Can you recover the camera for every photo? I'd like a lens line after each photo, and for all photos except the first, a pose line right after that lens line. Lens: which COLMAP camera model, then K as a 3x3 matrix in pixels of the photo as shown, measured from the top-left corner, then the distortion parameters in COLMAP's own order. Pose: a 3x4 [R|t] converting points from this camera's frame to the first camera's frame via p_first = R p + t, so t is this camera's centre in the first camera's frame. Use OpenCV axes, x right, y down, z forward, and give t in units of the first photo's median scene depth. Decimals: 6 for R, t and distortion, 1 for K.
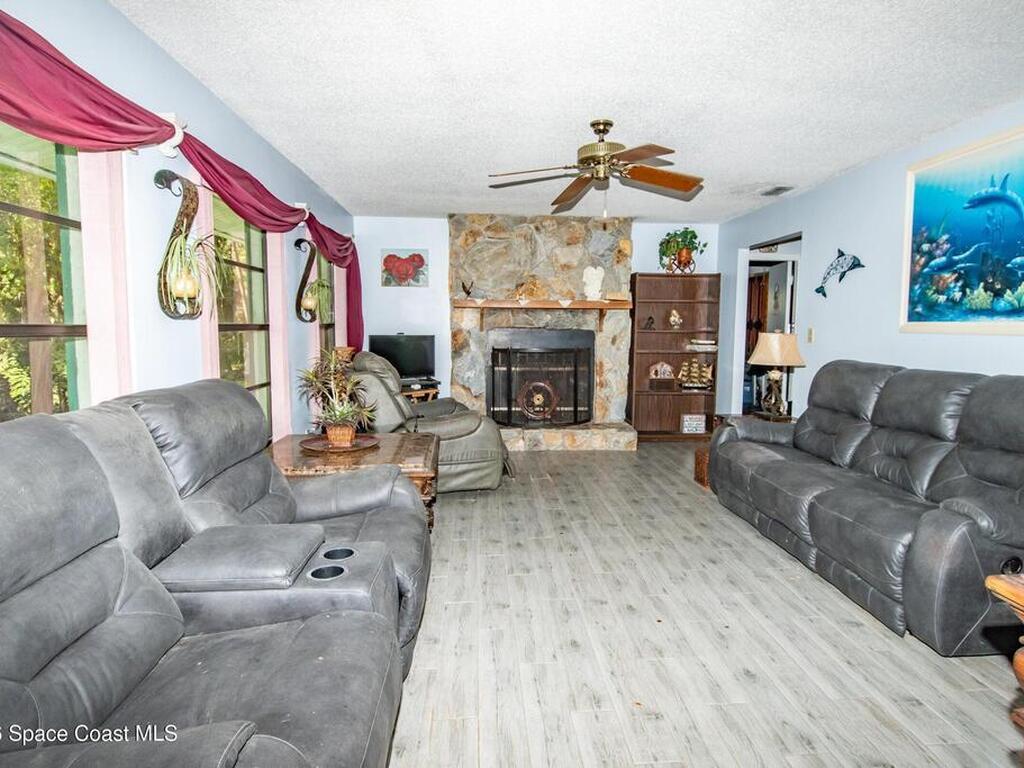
lens RADIAL K [[601.1, 0, 513.5], [0, 601.1, 380.8], [0, 0, 1]] dist [-0.006507, -0.002828]
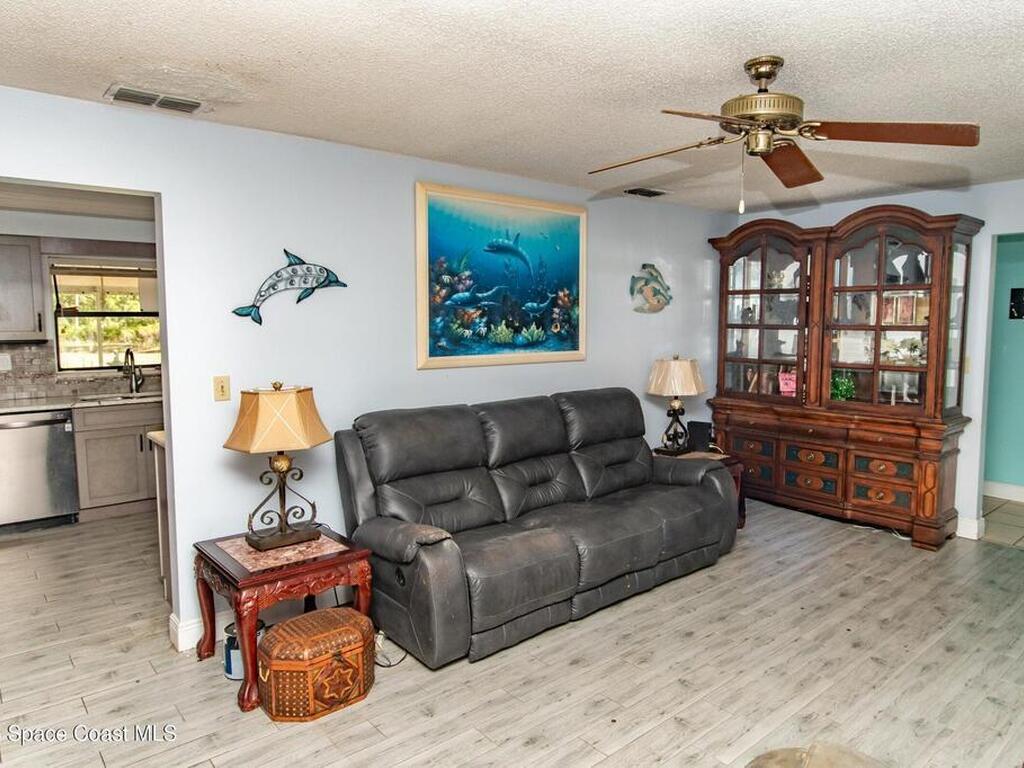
lens RADIAL K [[696.4, 0, 515.6], [0, 696.4, 385.4], [0, 0, 1]] dist [-0.005390, -0.002692]
pose [[-0.608150, -0.085040, 0.789254, -0.282898], [0.070635, 0.984504, 0.160505, -0.236726], [-0.790673, 0.153360, -0.592720, 1.673352]]
